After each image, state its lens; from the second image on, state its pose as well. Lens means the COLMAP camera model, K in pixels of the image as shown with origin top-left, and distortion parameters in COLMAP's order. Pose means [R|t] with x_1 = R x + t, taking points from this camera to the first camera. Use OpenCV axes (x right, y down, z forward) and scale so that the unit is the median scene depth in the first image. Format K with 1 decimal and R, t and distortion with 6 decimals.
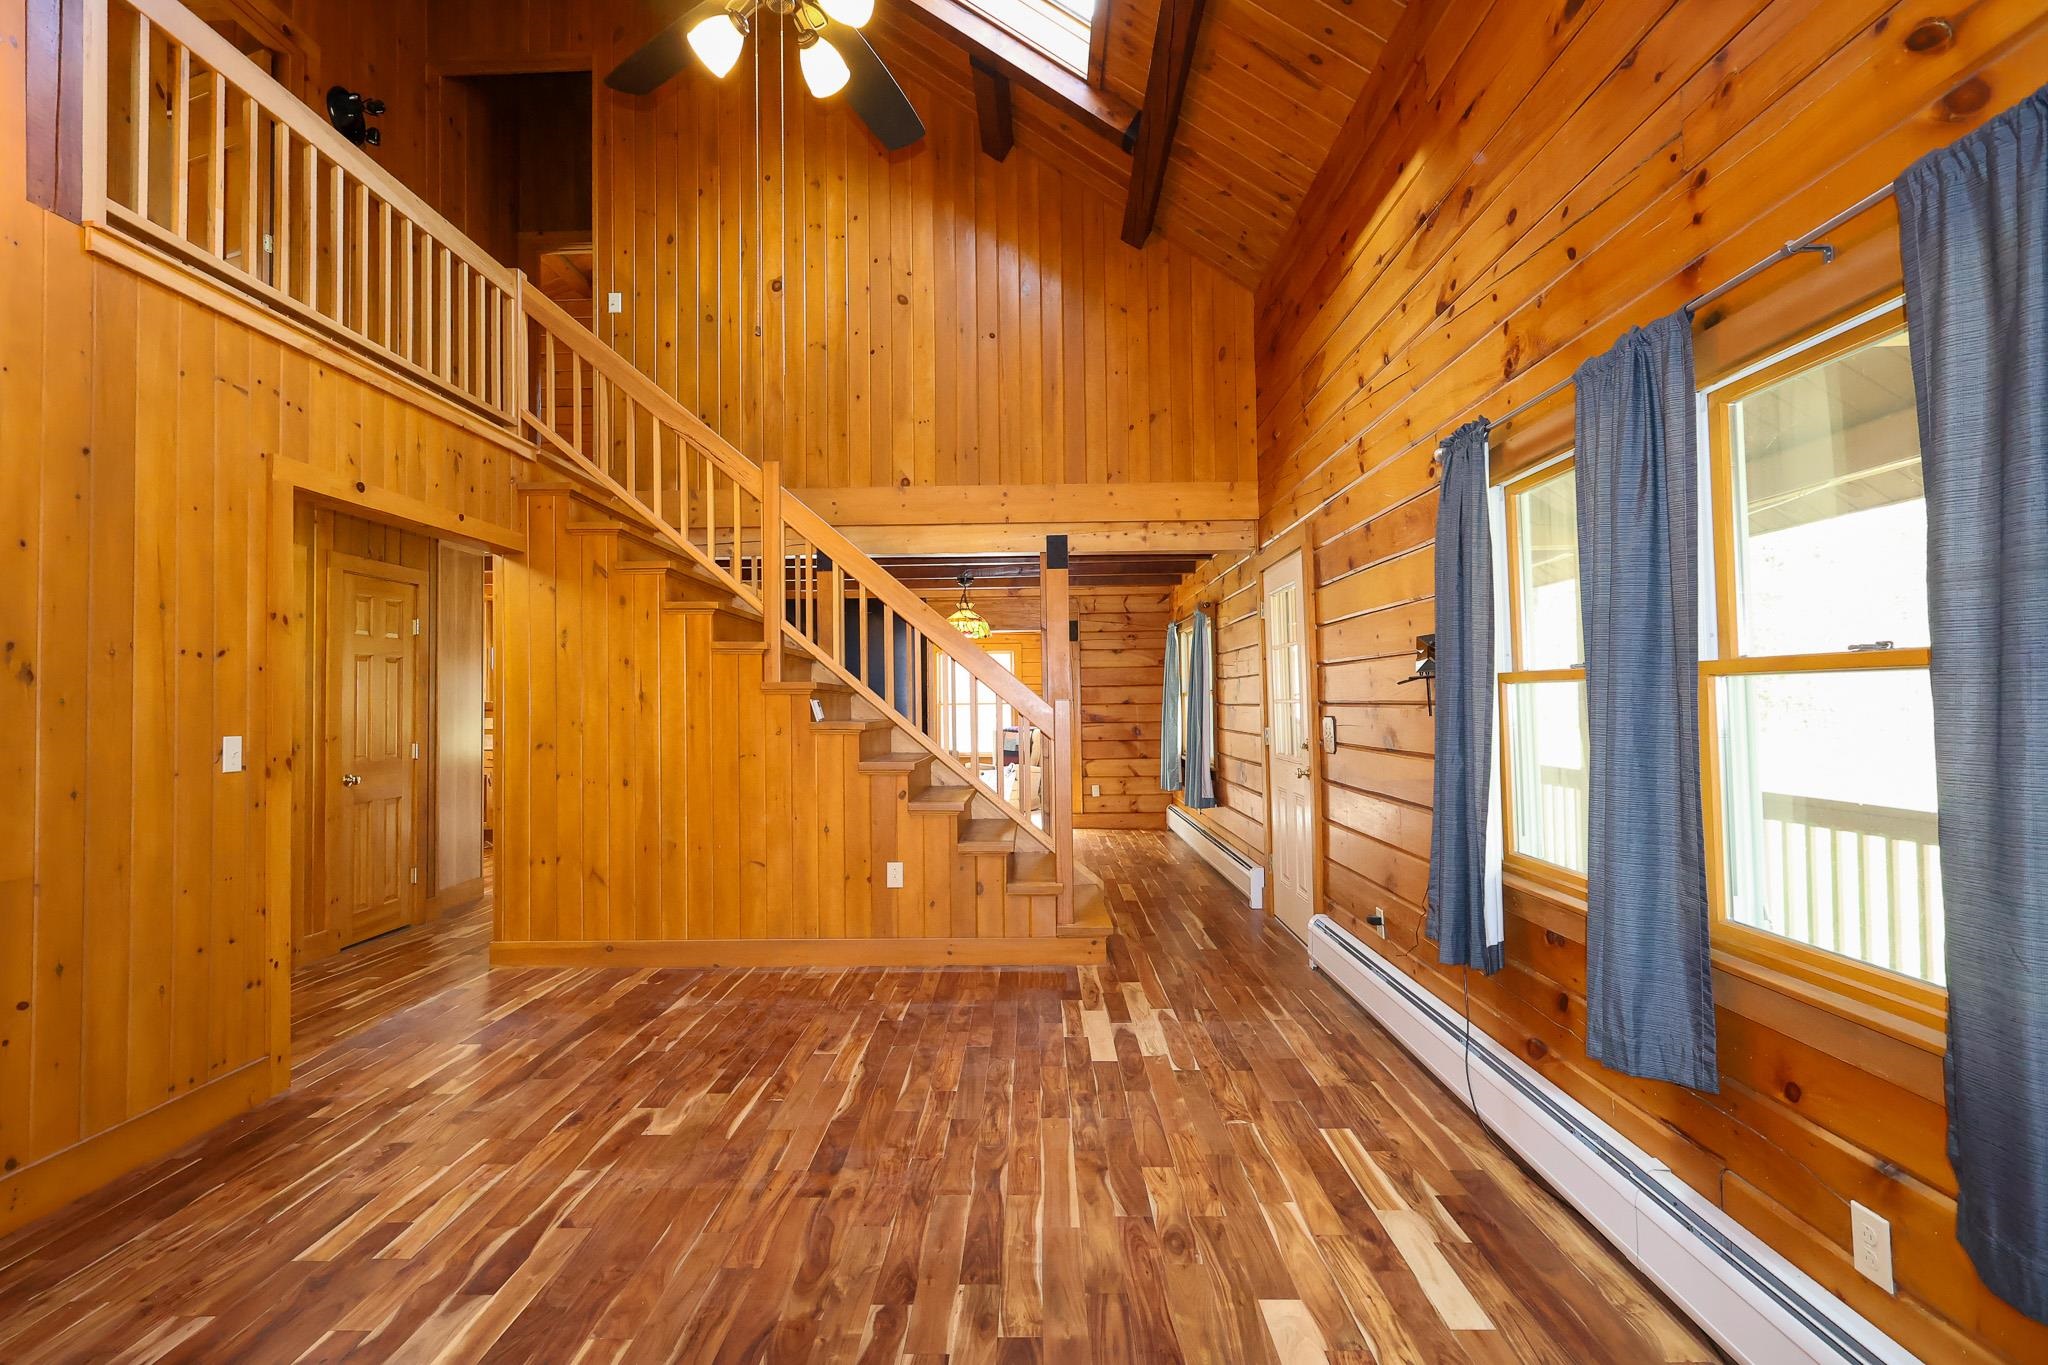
lens RADIAL K [[940.4, 0, 1018.6], [0, 940.4, 681.0], [0, 0, 1]] dist [-0.001433, 0.000152]
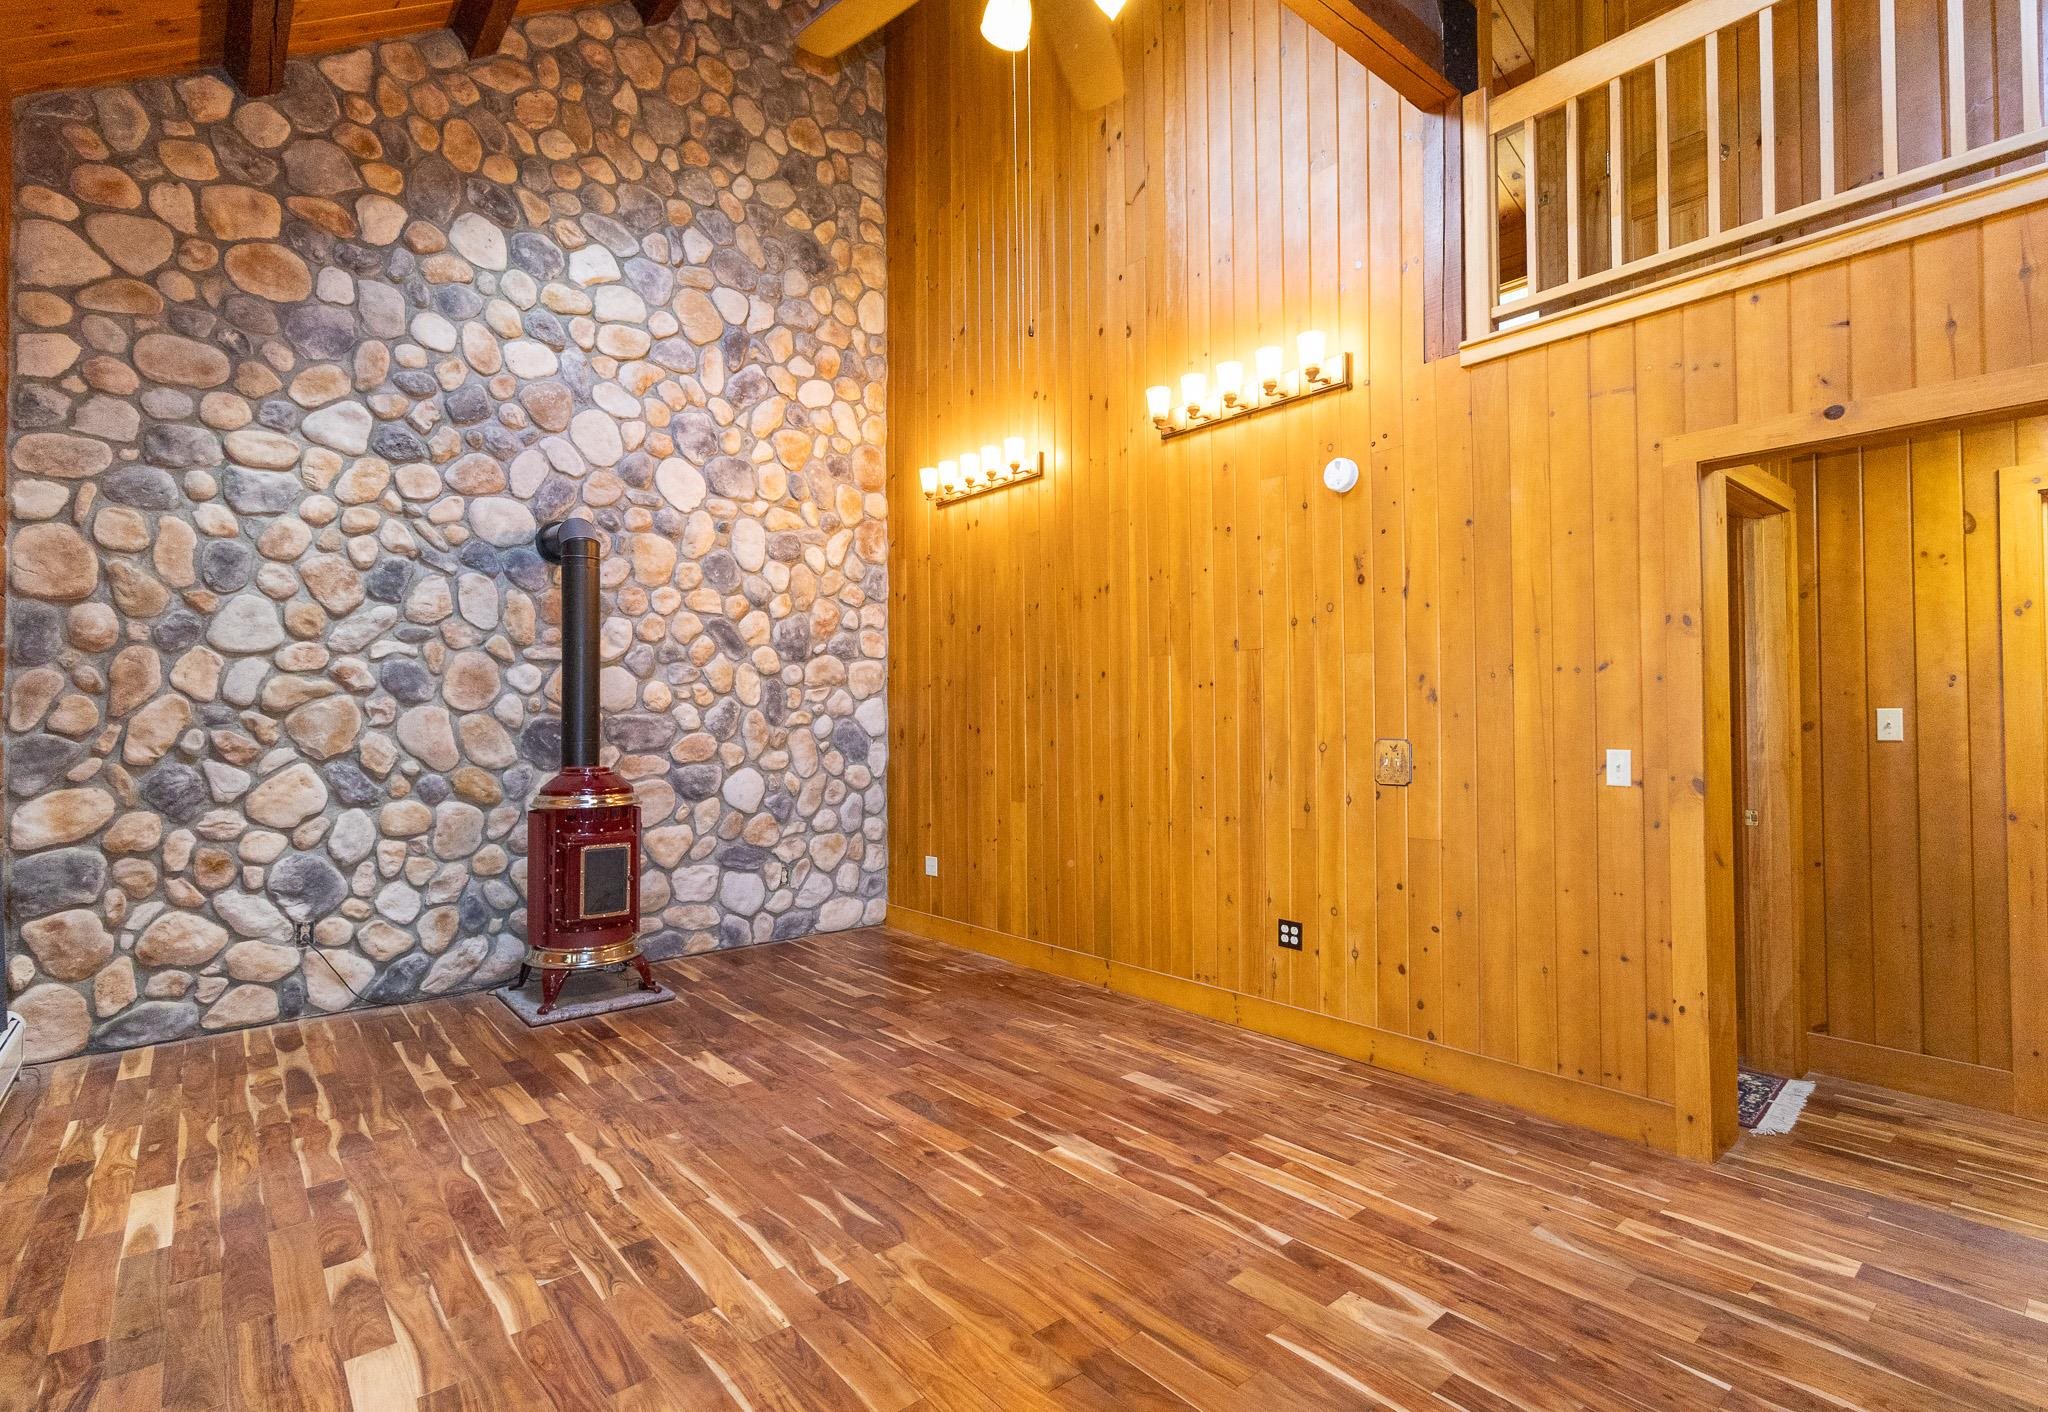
lens RADIAL K [[980.5, 0, 1049.9], [0, 980.5, 707.2], [0, 0, 1]] dist [0.002460, 0.001288]
pose [[-0.744922, 0.004336, -0.667137, 0.203929], [0.027347, 0.999337, -0.024040, 0.016093], [0.666591, -0.036151, -0.744547, 0.965029]]
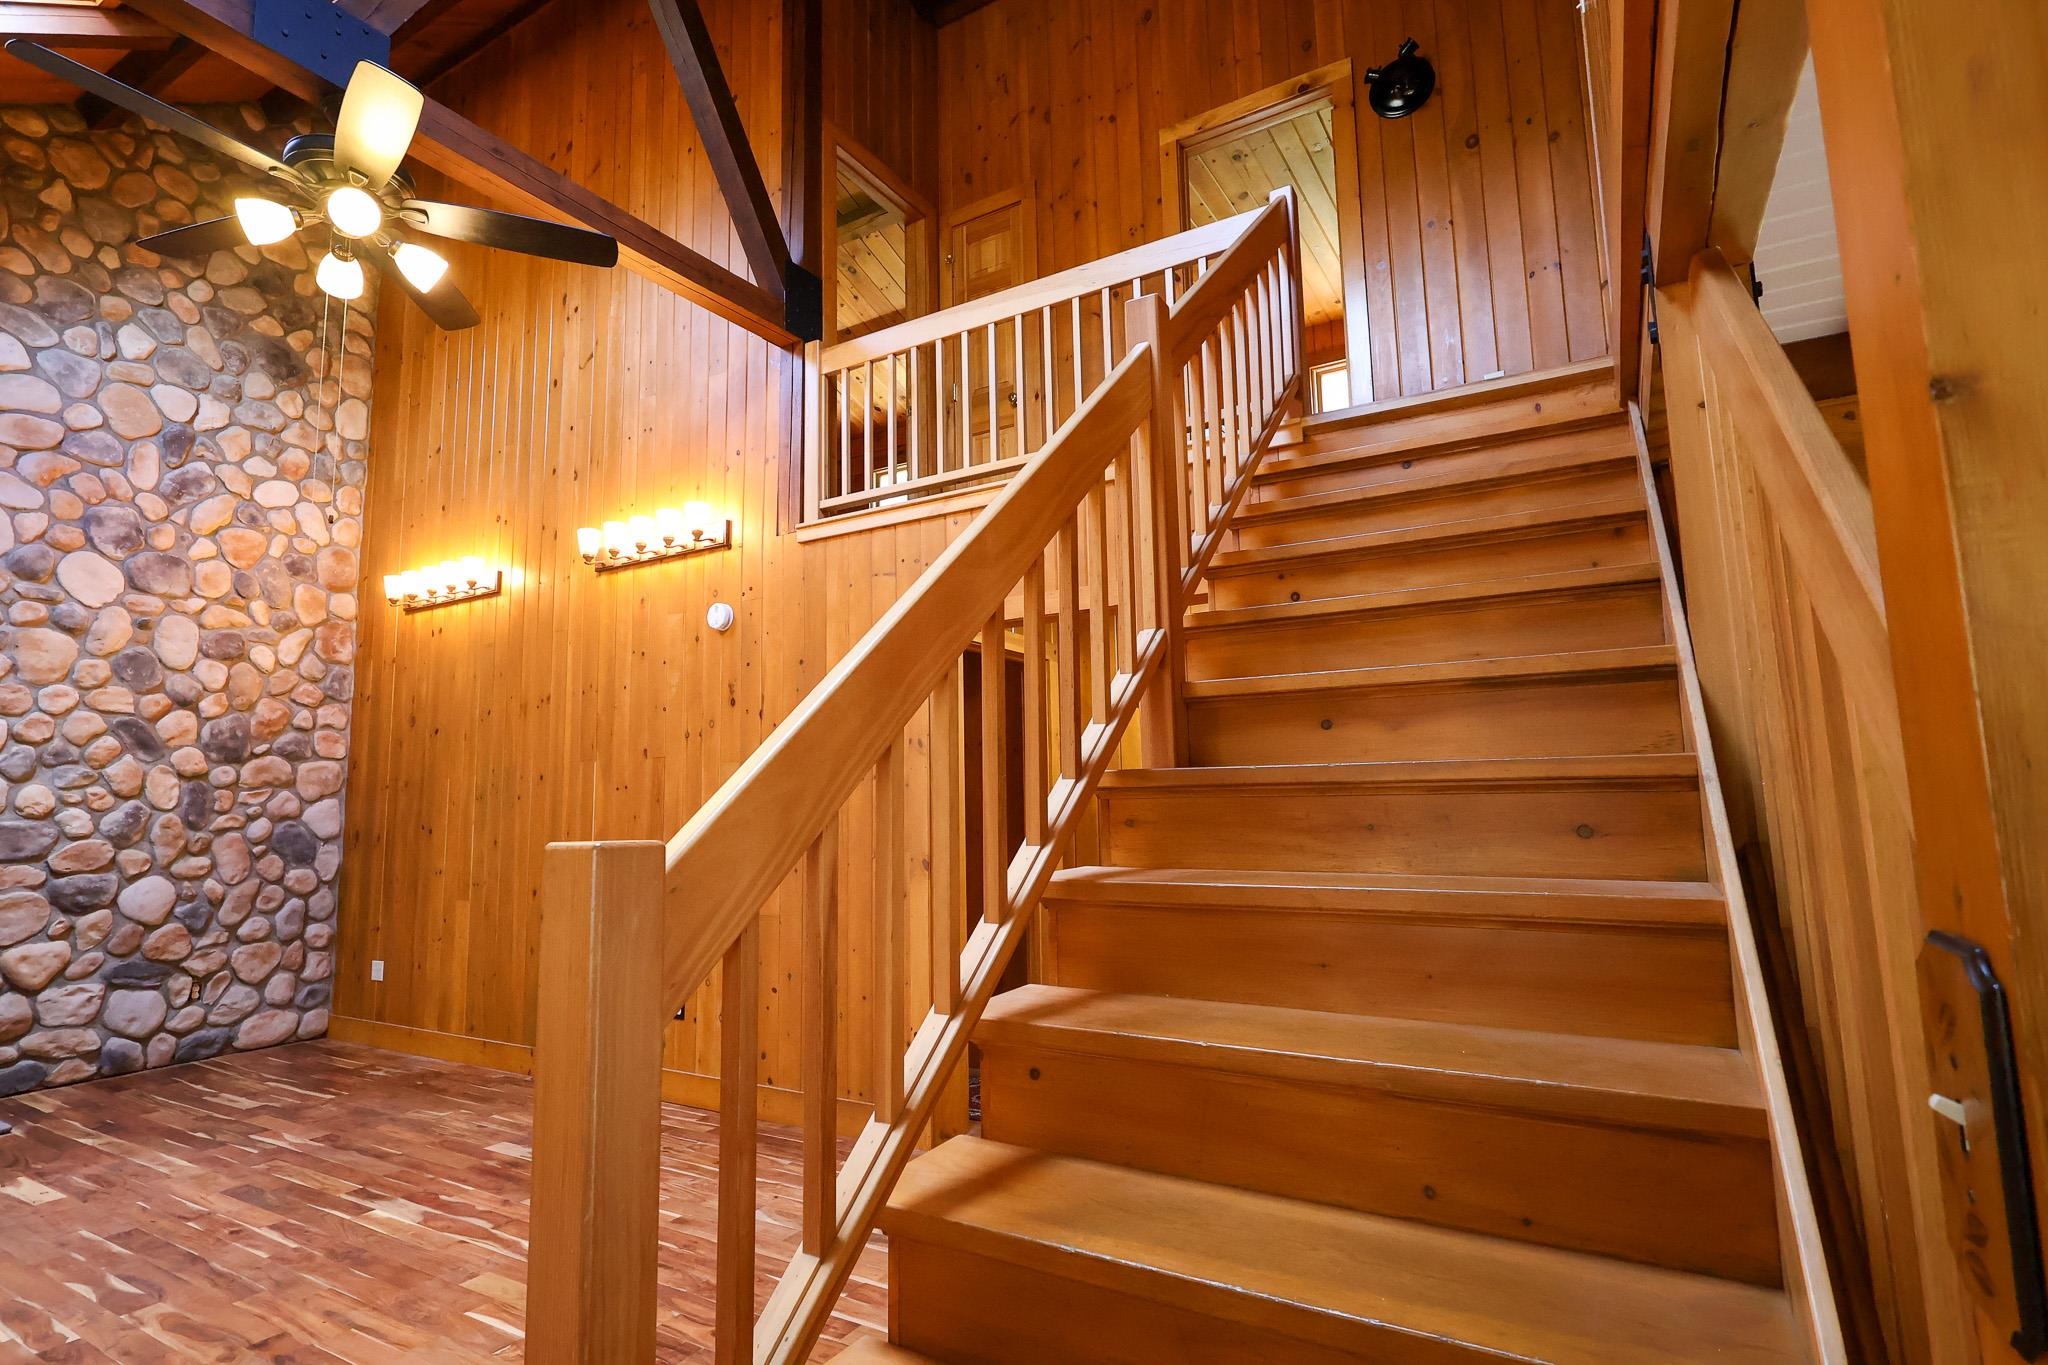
lens RADIAL K [[1006.2, 0, 1024.0], [0, 1006.2, 682.5], [0, 0, 1]] dist [-0.000945, -0.000685]
pose [[-0.493263, -0.088157, -0.865401, 0.209187], [0.042943, 0.991171, -0.125445, 0.019088], [0.868819, -0.099040, -0.485123, 1.318653]]
